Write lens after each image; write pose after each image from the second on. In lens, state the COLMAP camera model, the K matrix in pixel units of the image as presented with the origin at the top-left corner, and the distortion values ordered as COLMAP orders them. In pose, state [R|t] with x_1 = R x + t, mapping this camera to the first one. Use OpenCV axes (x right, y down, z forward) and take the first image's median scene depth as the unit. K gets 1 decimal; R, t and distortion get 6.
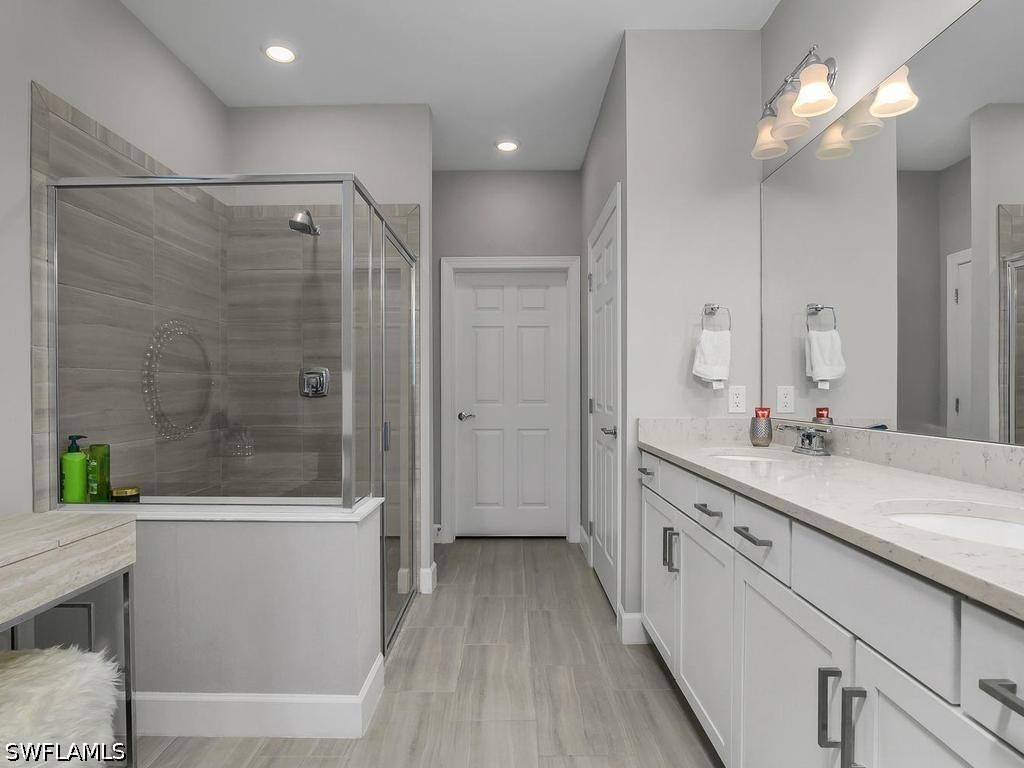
lens RADIAL K [[579.6, 0, 513.8], [0, 579.6, 389.1], [0, 0, 1]] dist [-0.020348, 0.003564]
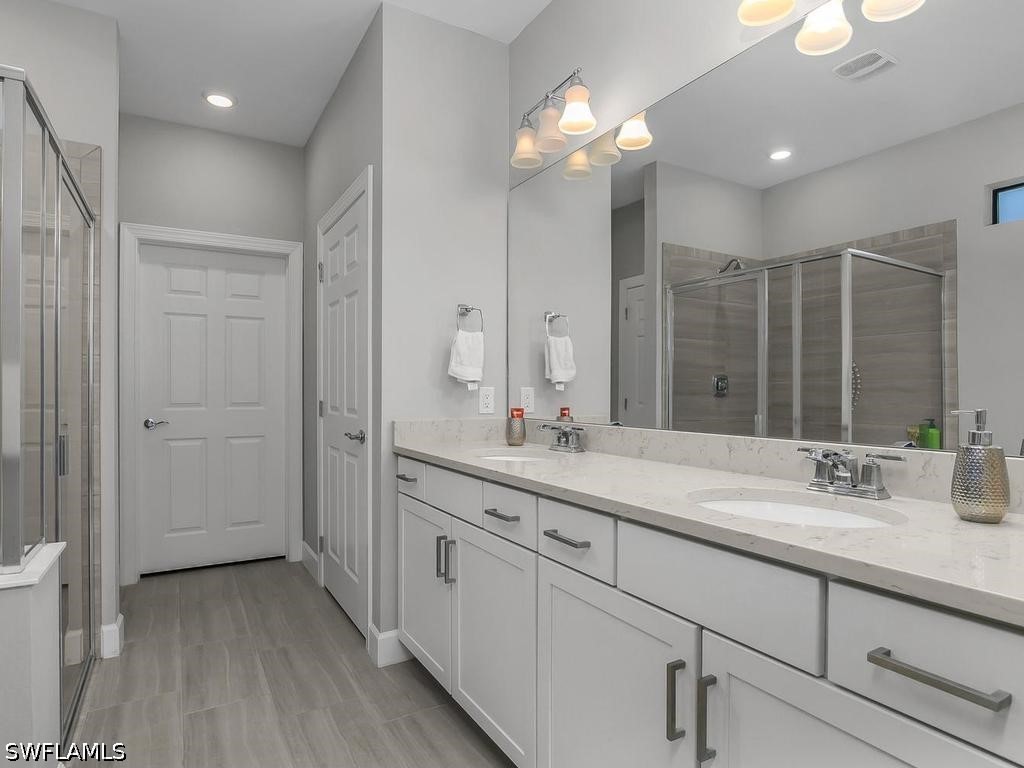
lens RADIAL K [[579.6, 0, 513.8], [0, 579.6, 389.1], [0, 0, 1]] dist [-0.020348, 0.003564]
pose [[0.866589, 0.002572, 0.499016, -0.082901], [-0.001391, 0.999995, -0.002739, 0.000848], [-0.499020, 0.001680, 0.866589, 0.095824]]
